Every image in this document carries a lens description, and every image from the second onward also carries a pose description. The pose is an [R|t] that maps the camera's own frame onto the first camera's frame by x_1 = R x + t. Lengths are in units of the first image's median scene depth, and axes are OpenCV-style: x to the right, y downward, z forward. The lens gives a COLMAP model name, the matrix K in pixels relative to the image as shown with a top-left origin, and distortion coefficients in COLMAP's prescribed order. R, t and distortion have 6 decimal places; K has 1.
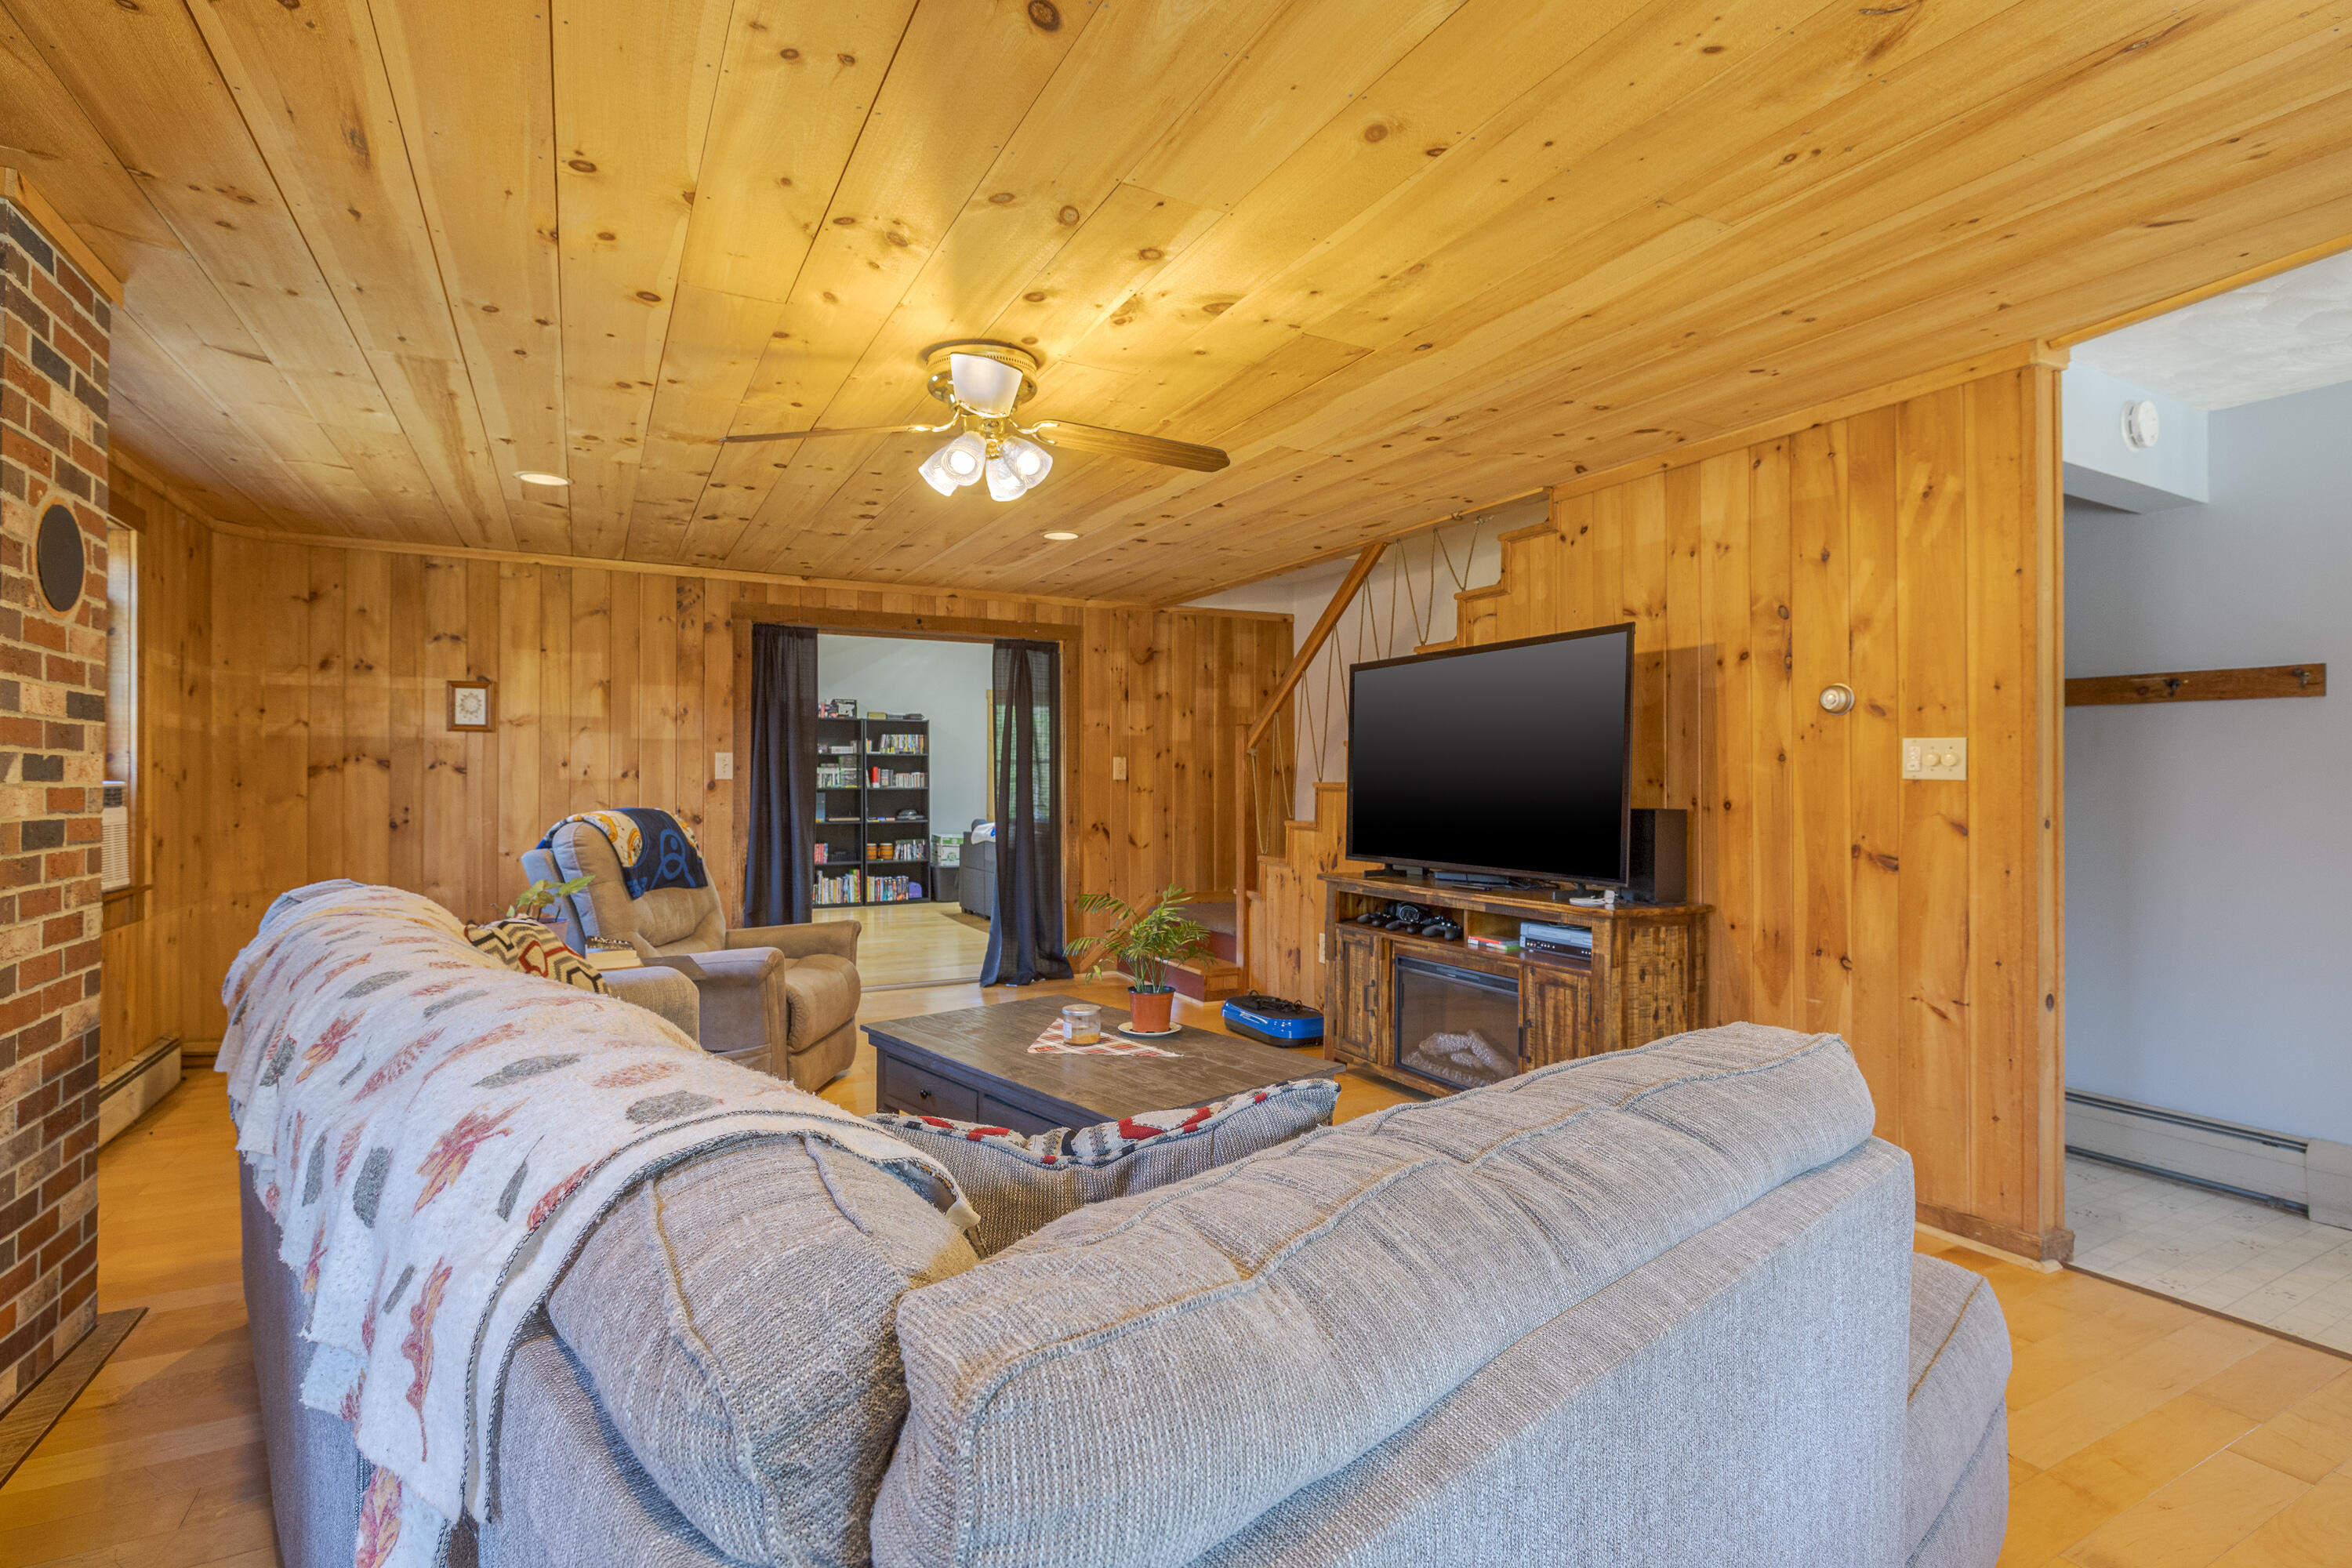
lens RADIAL K [[1145.9, 0, 1176.0], [0, 1145.9, 784.0], [0, 0, 1]] dist [0.002509, 0.000509]
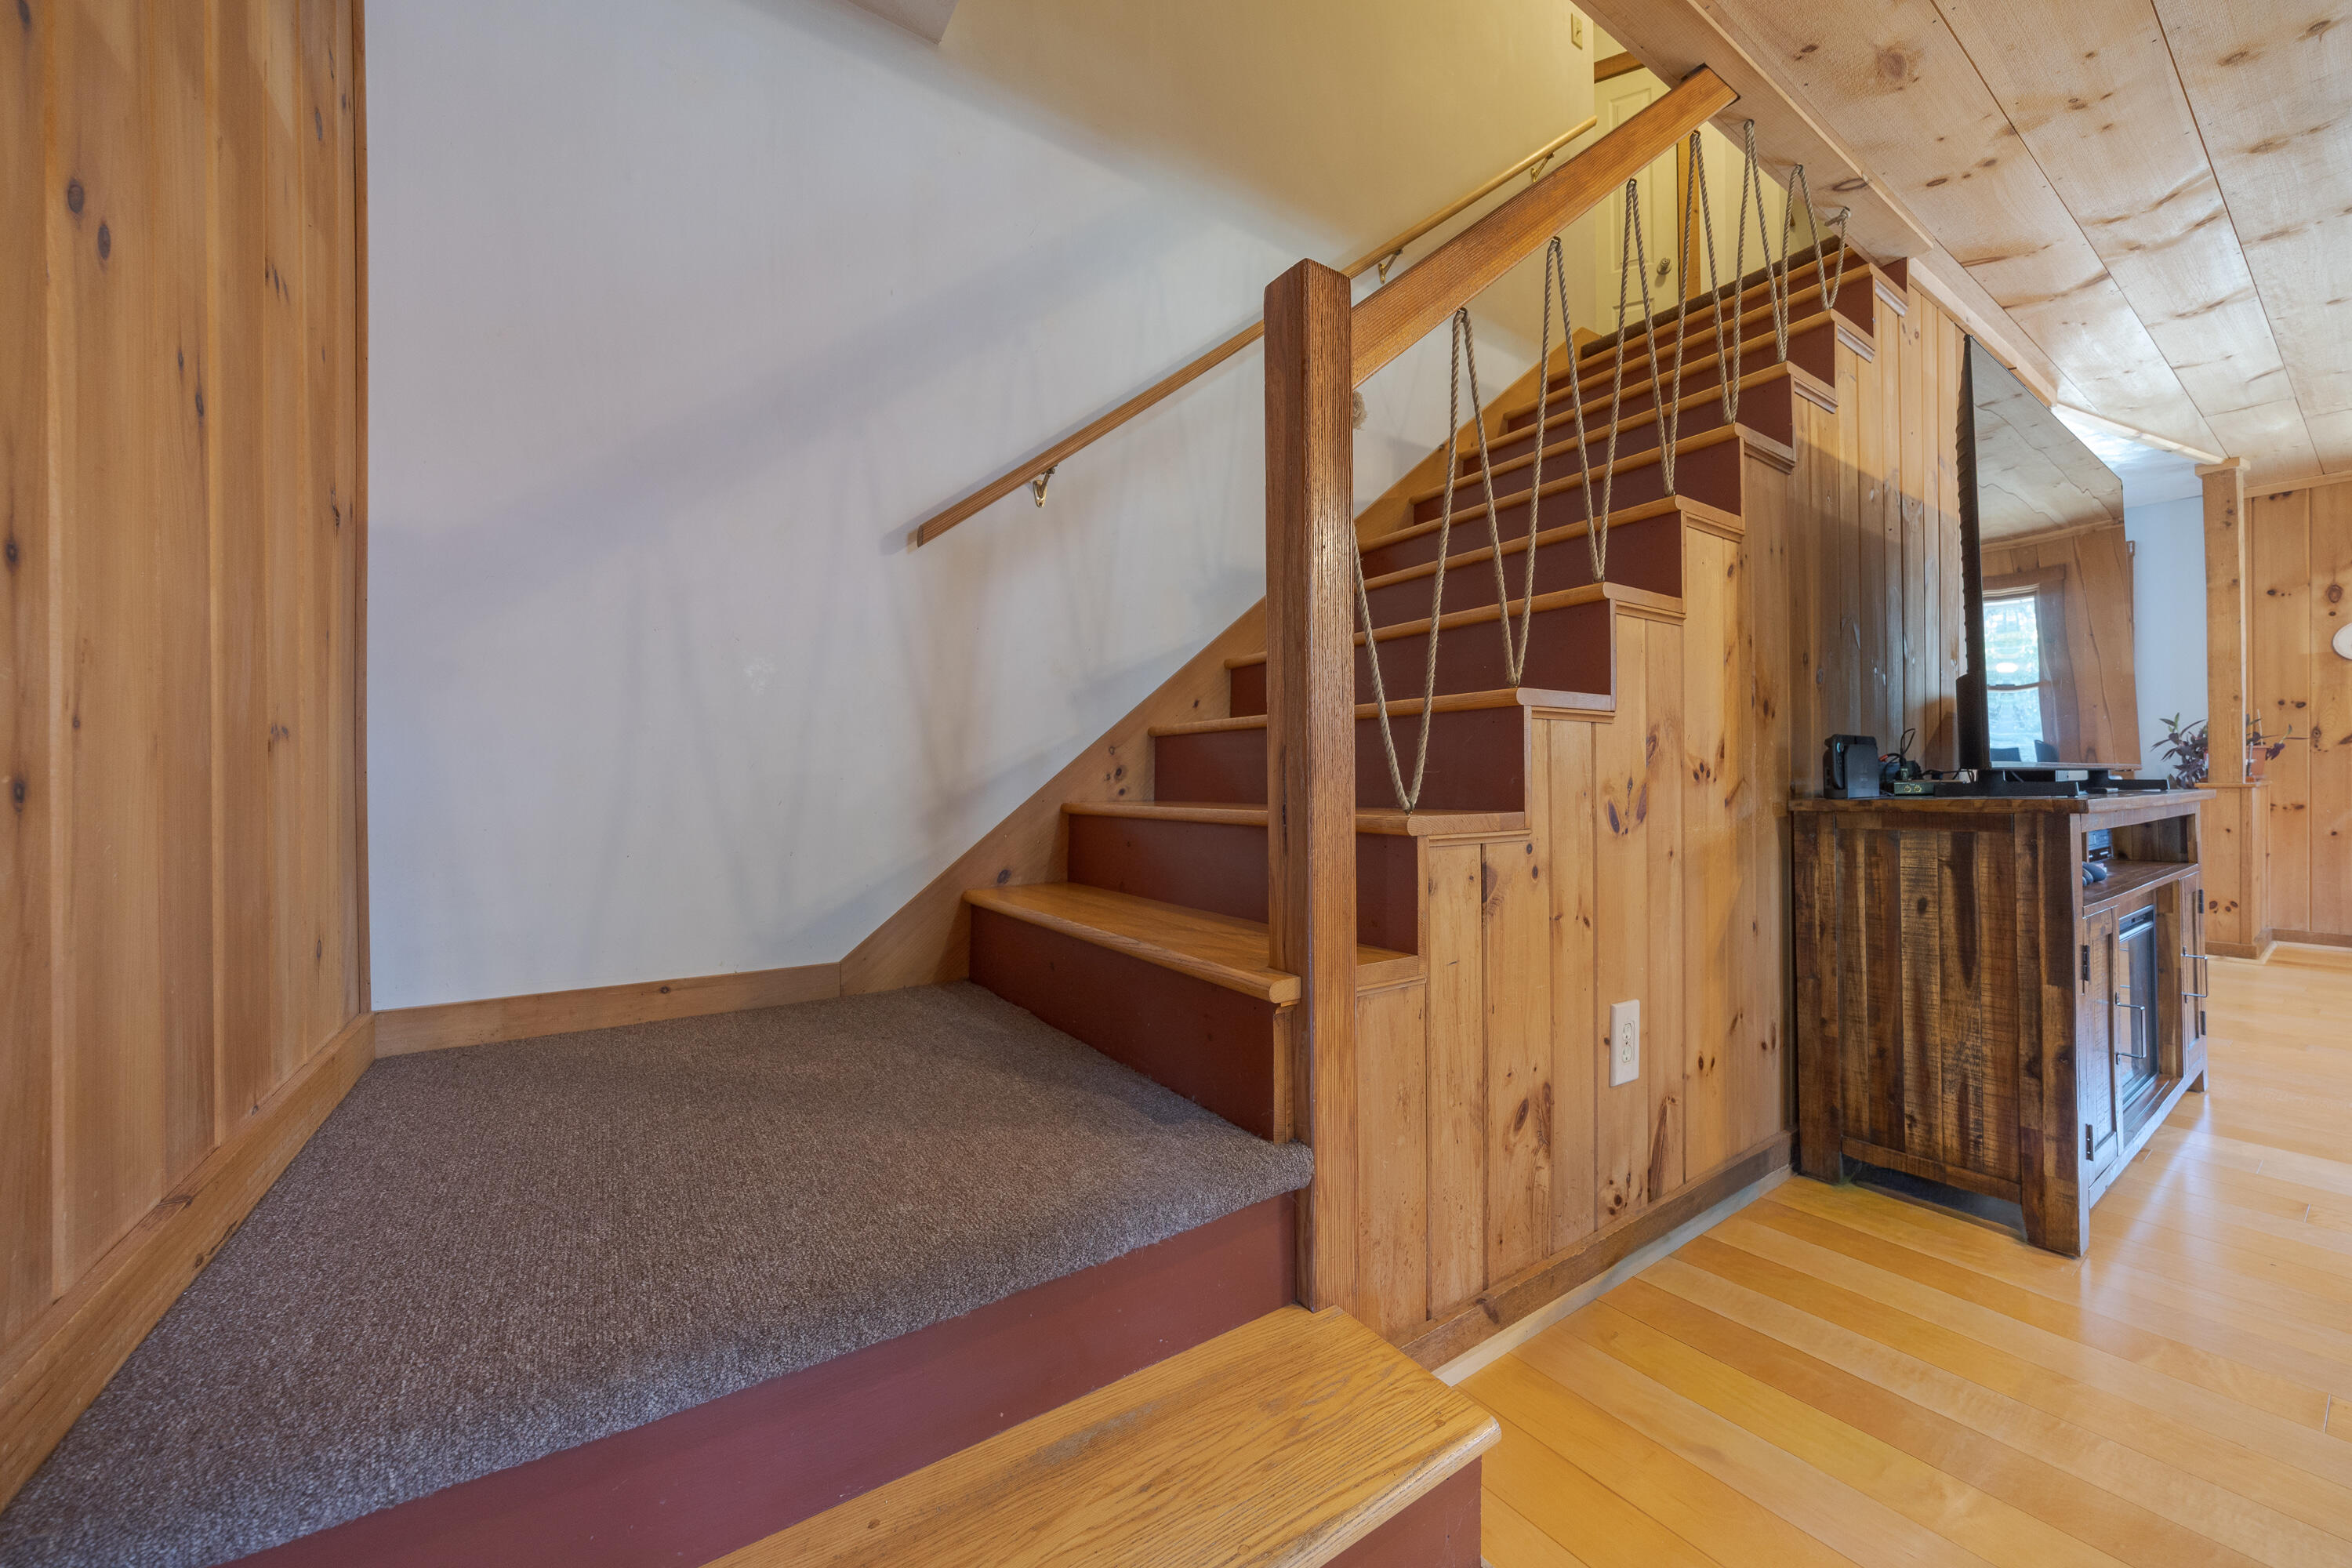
lens RADIAL K [[861.8, 0, 1176.0], [0, 861.8, 784.0], [0, 0, 1]] dist [-0.000452, -0.000141]
pose [[-0.102234, 0.005363, 0.994746, -0.150767], [0.014499, 0.999887, -0.003901, 0.068992], [-0.994655, 0.014024, -0.102301, 1.340839]]
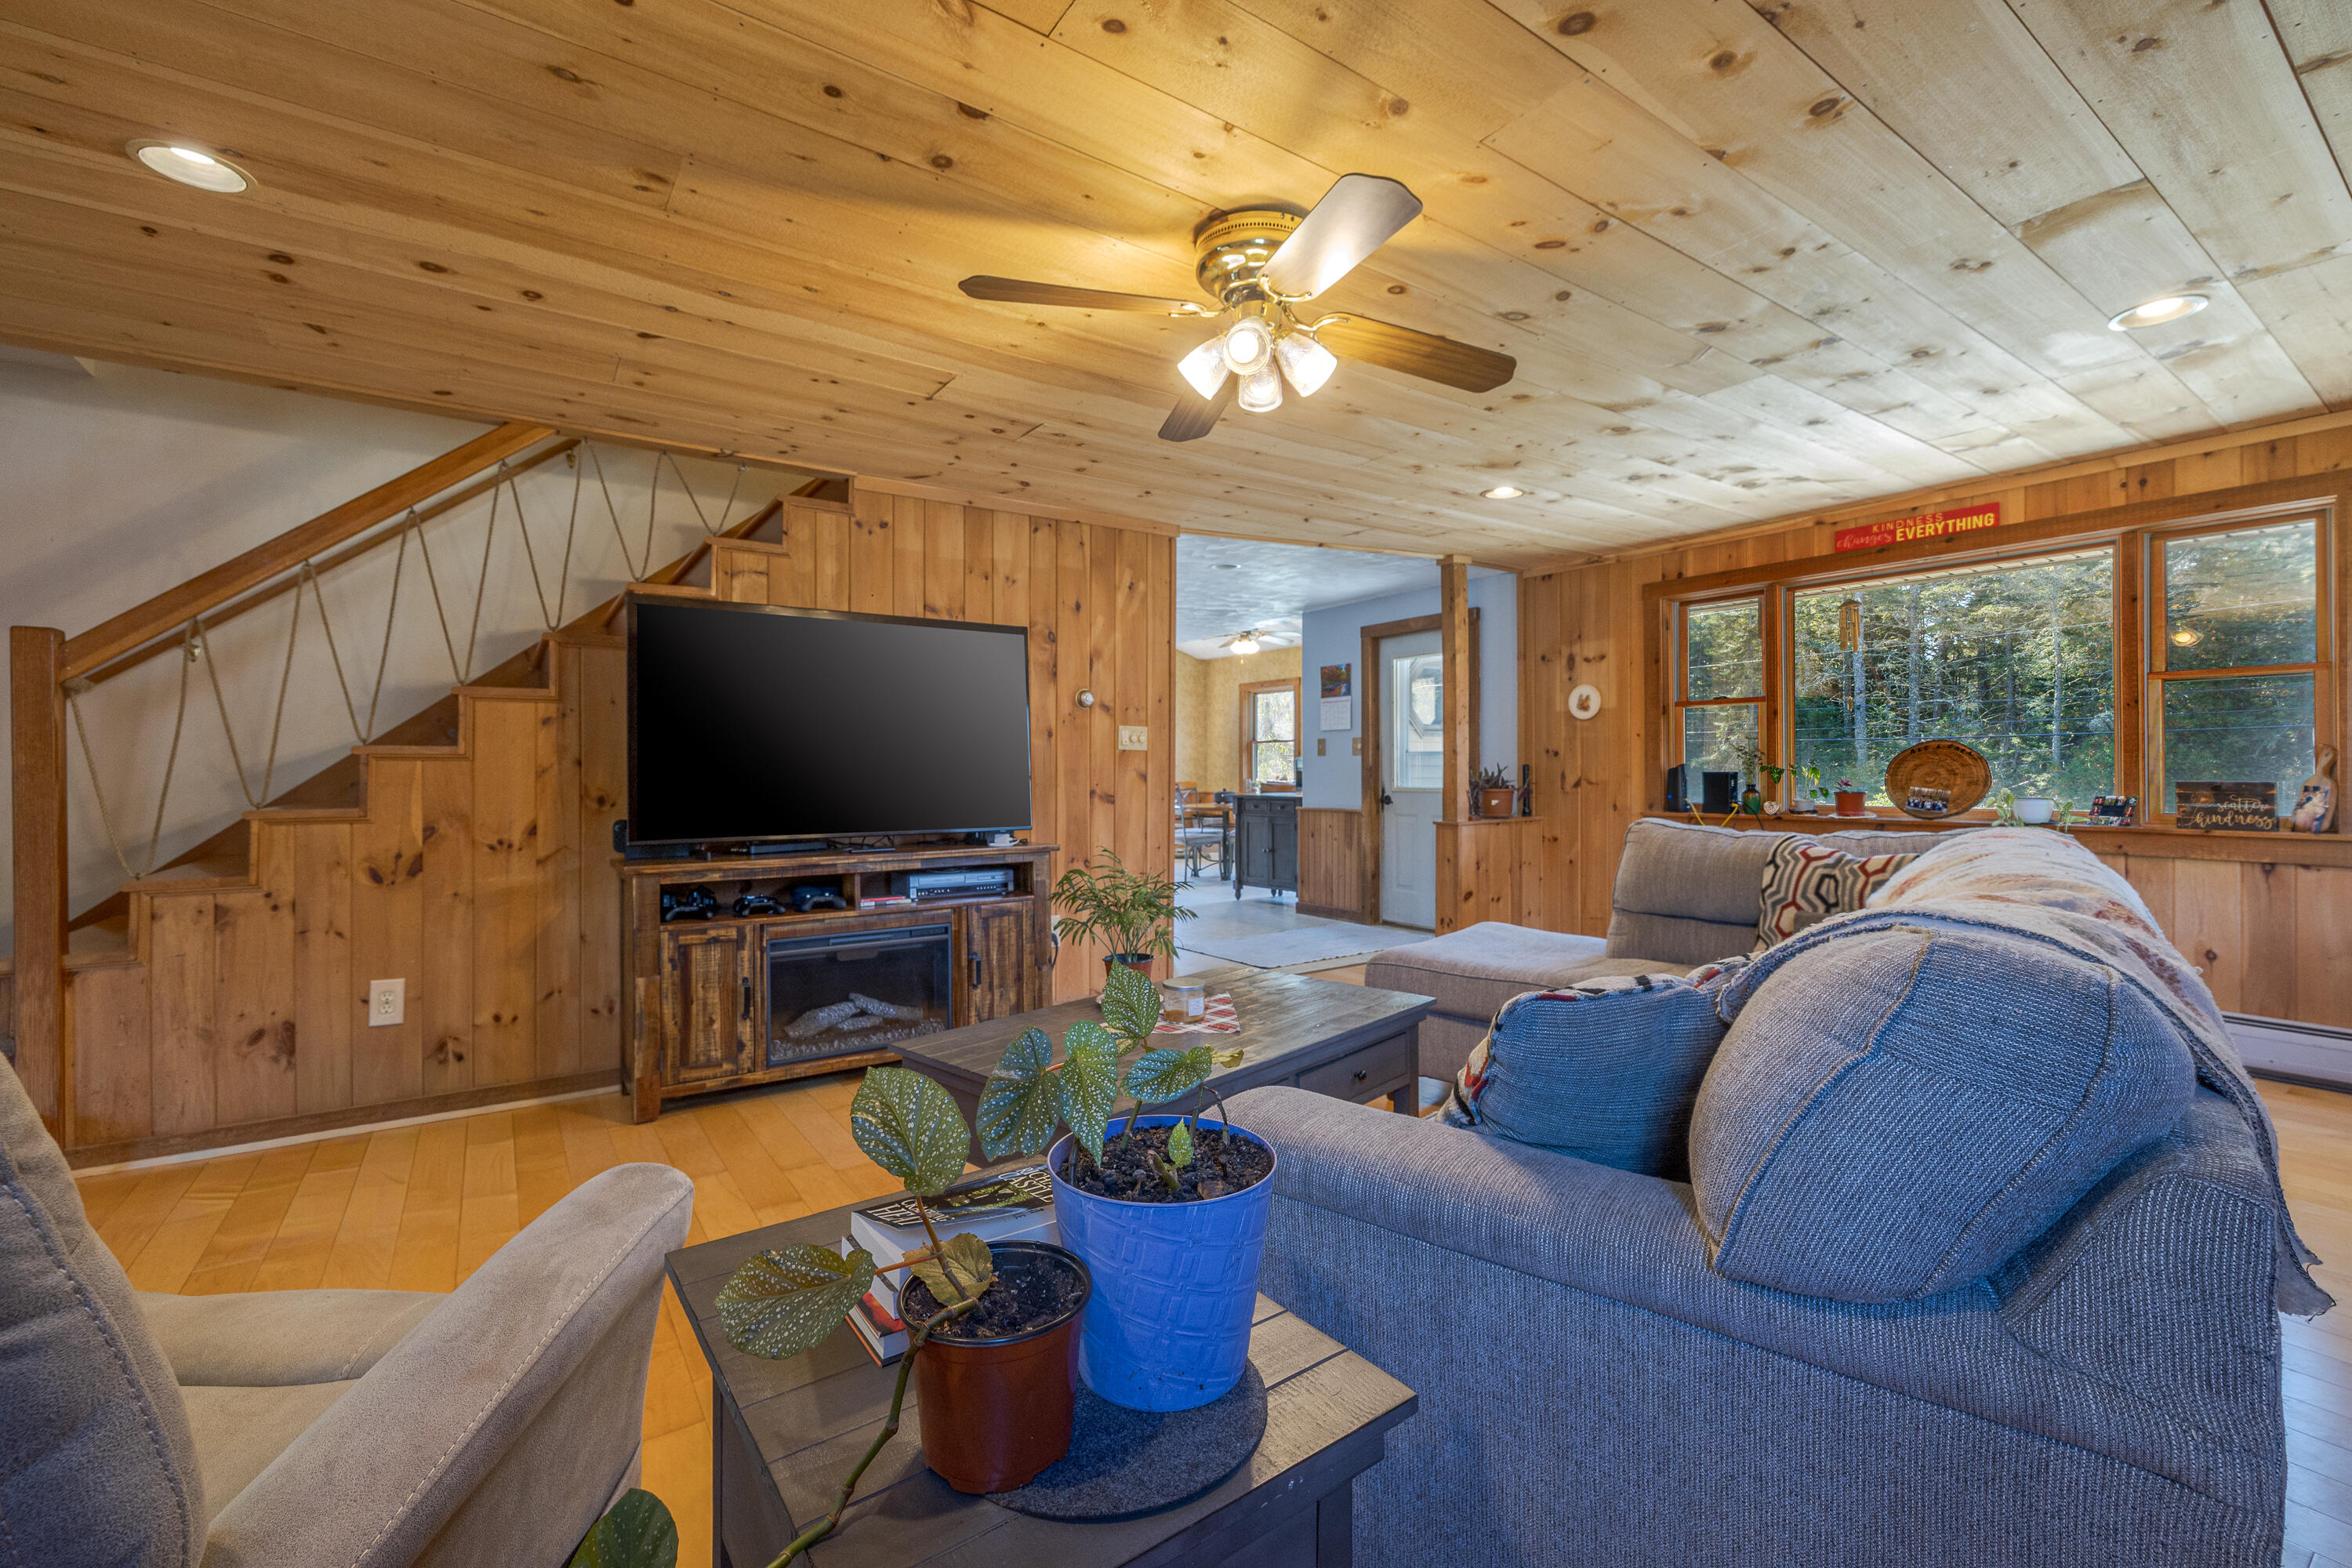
lens RADIAL K [[1012.1, 0, 1176.0], [0, 1012.1, 784.0], [0, 0, 1]] dist [-0.000570, -0.000240]
pose [[-0.129131, -0.015977, 0.991499, -0.568671], [0.004915, 0.999848, 0.016752, 0.014541], [-0.991615, 0.007037, -0.129033, 0.718834]]
